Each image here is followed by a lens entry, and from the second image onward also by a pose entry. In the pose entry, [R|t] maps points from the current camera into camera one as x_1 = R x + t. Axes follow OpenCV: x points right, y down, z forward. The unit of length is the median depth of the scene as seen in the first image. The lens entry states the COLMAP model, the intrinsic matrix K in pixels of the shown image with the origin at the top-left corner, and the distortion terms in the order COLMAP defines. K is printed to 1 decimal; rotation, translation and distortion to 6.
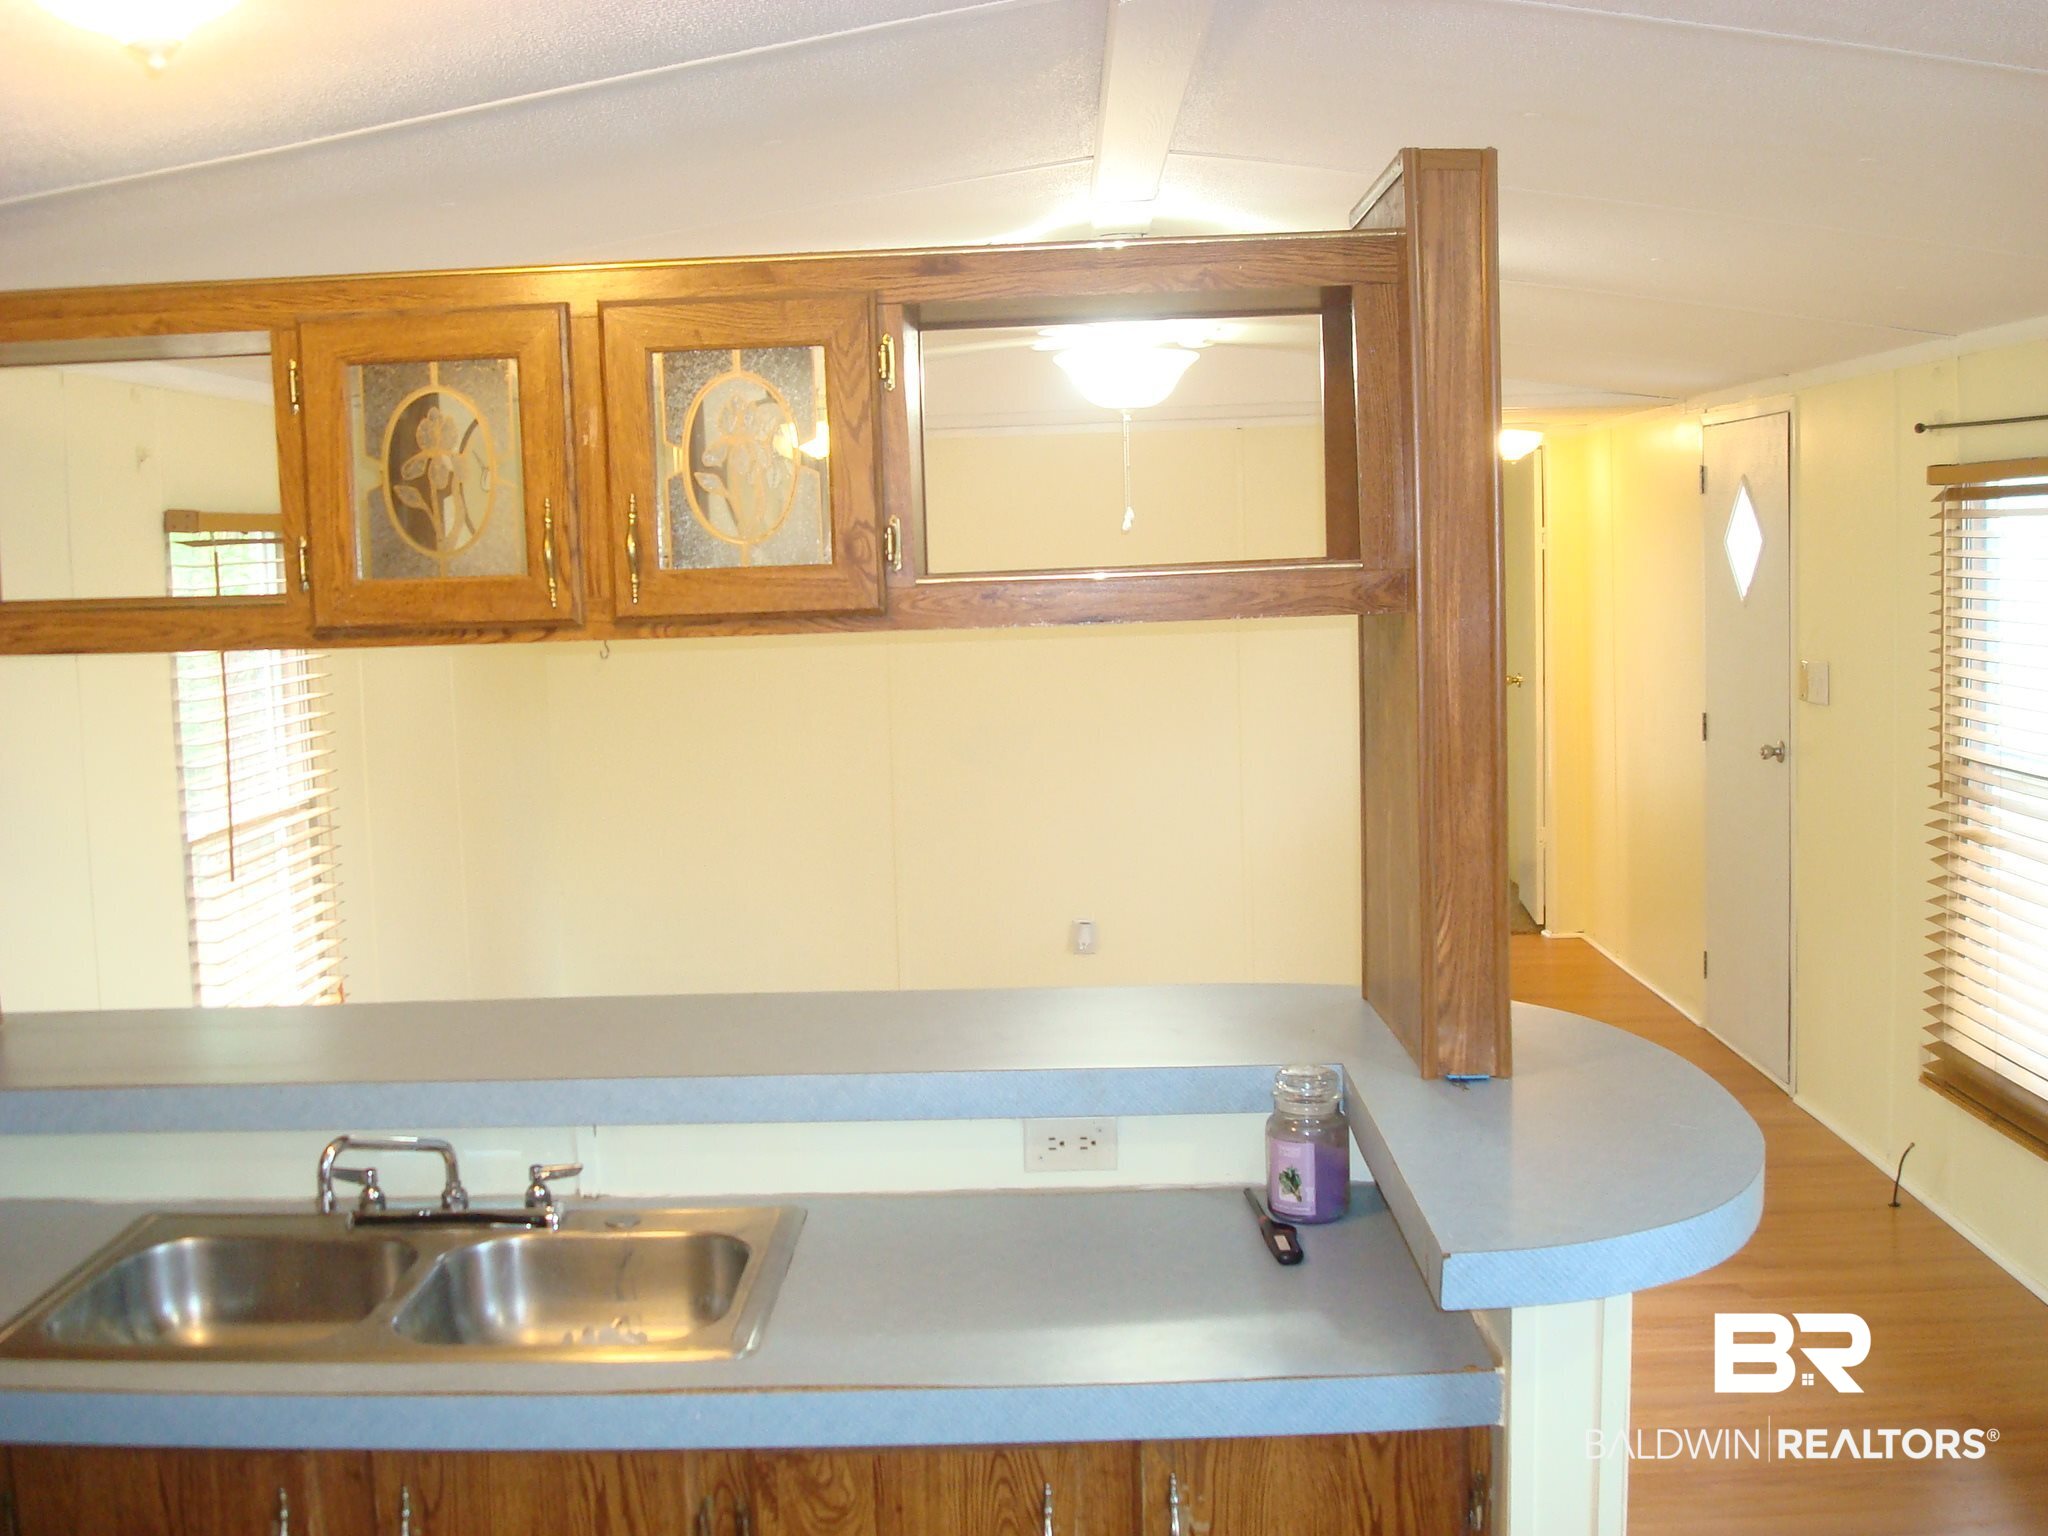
lens RADIAL K [[2123.3, 0, 1028.5], [0, 2123.3, 771.7], [0, 0, 1]] dist [-0.074184, -0.026010]
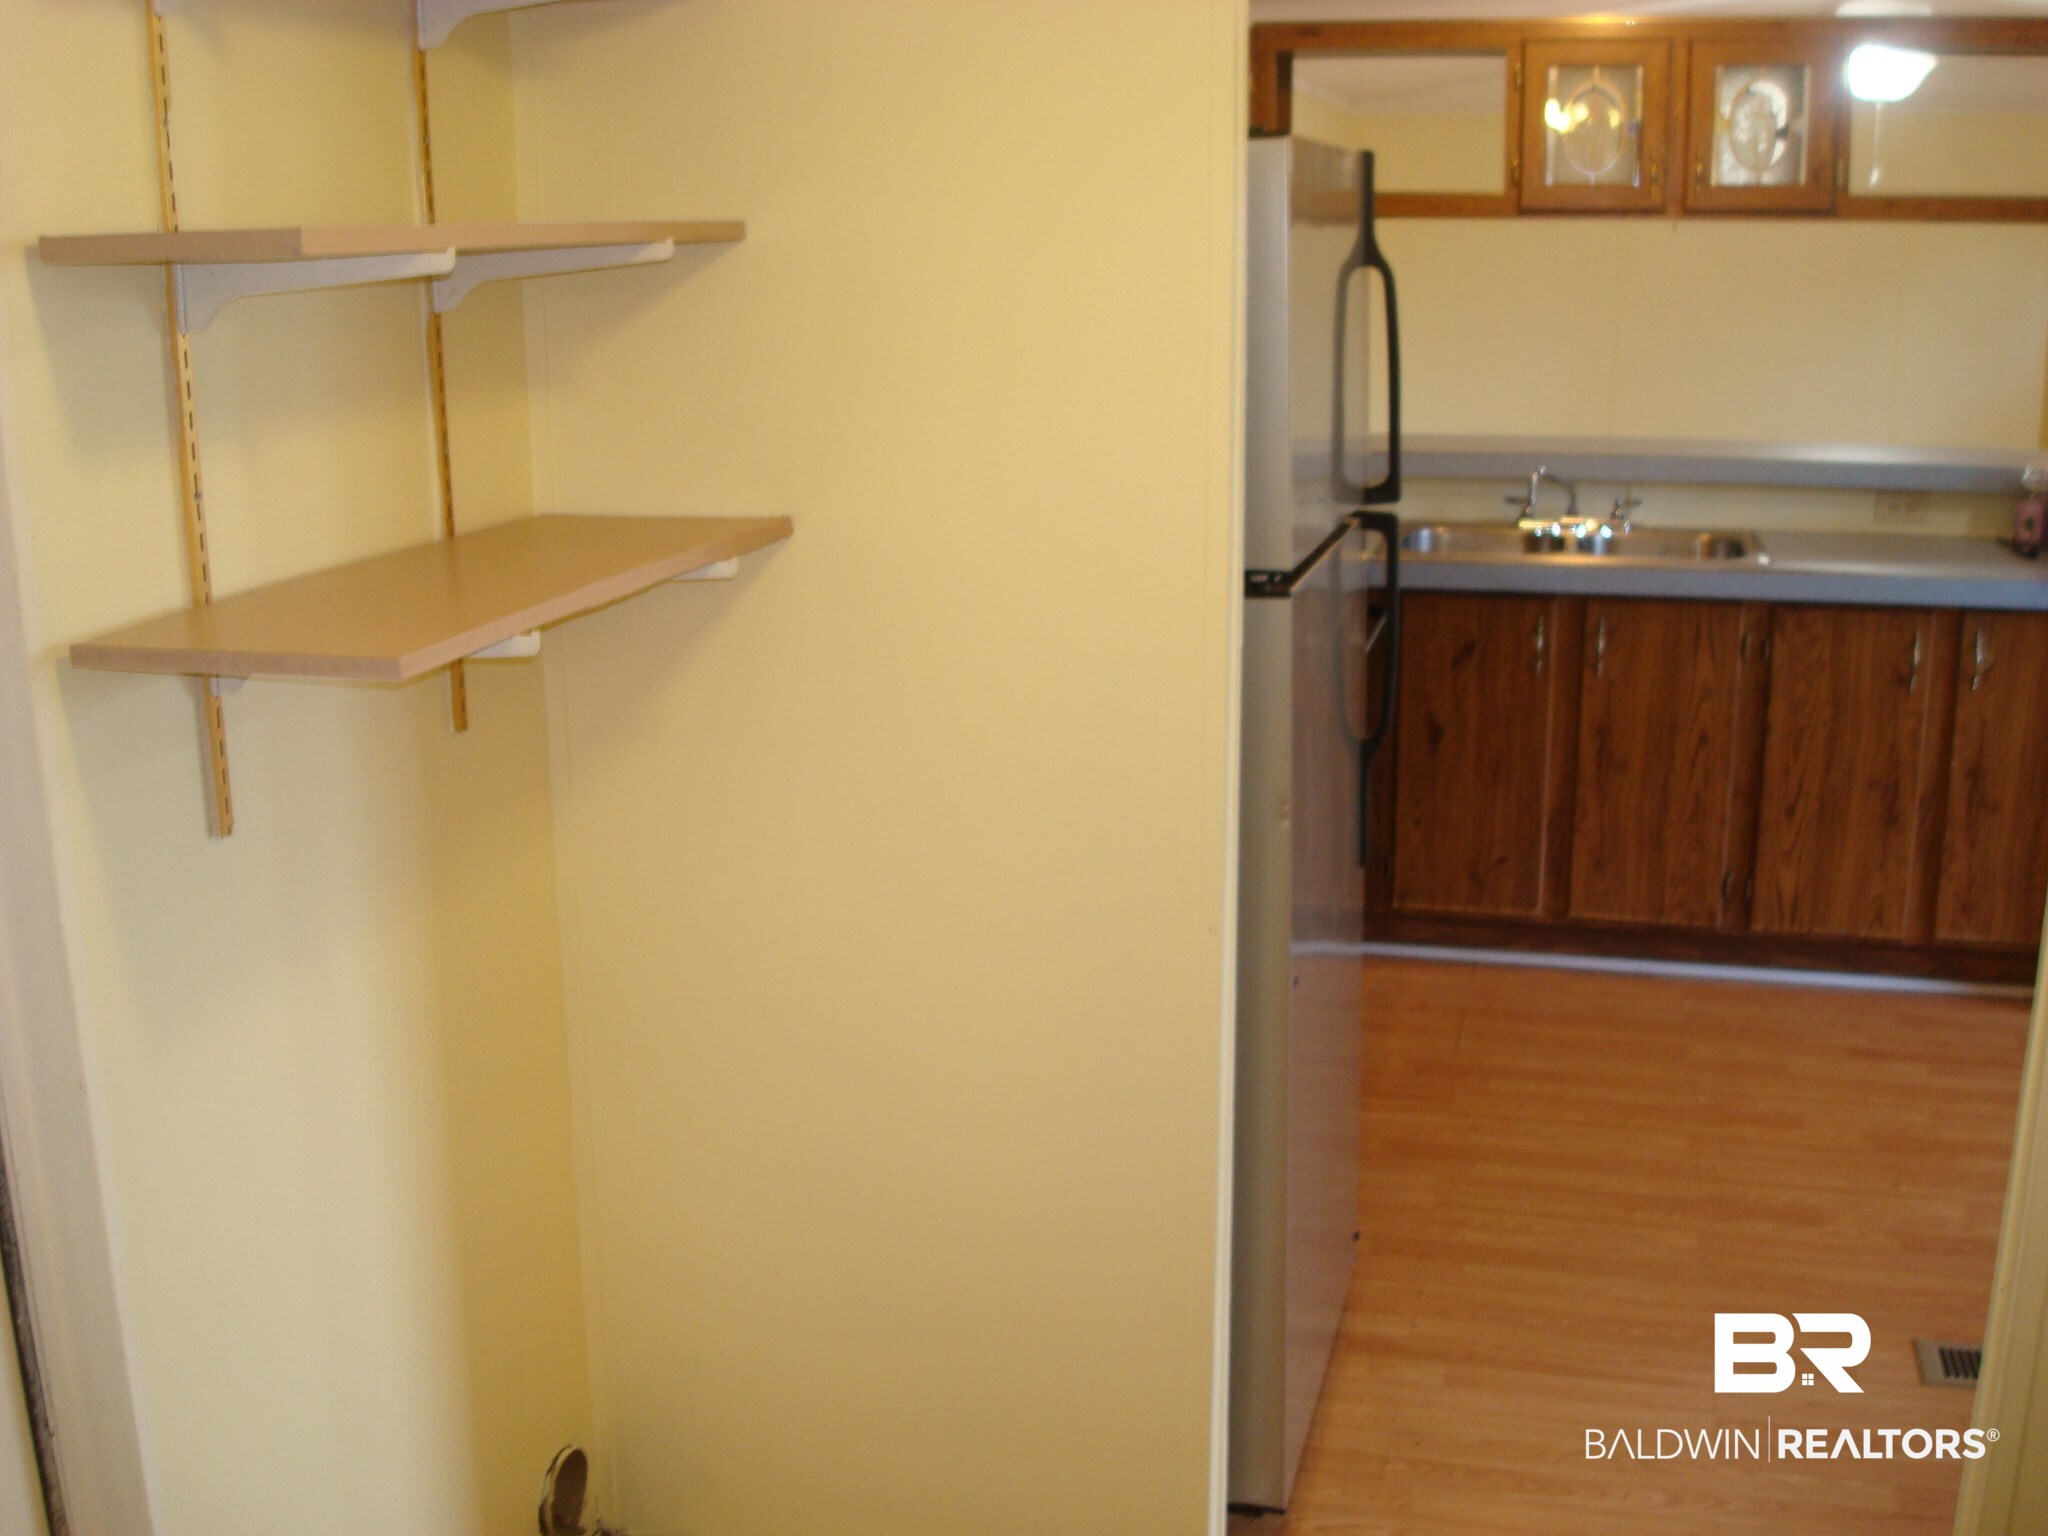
lens RADIAL K [[2135.3, 0, 1047.3], [0, 2135.3, 796.7], [0, 0, 1]] dist [-0.099275, -0.042987]
pose [[0.976301, 0.076418, -0.202475, -0.333683], [-0.043264, 0.985615, 0.163377, 0.164409], [0.212048, -0.150746, 0.965563, -1.007675]]
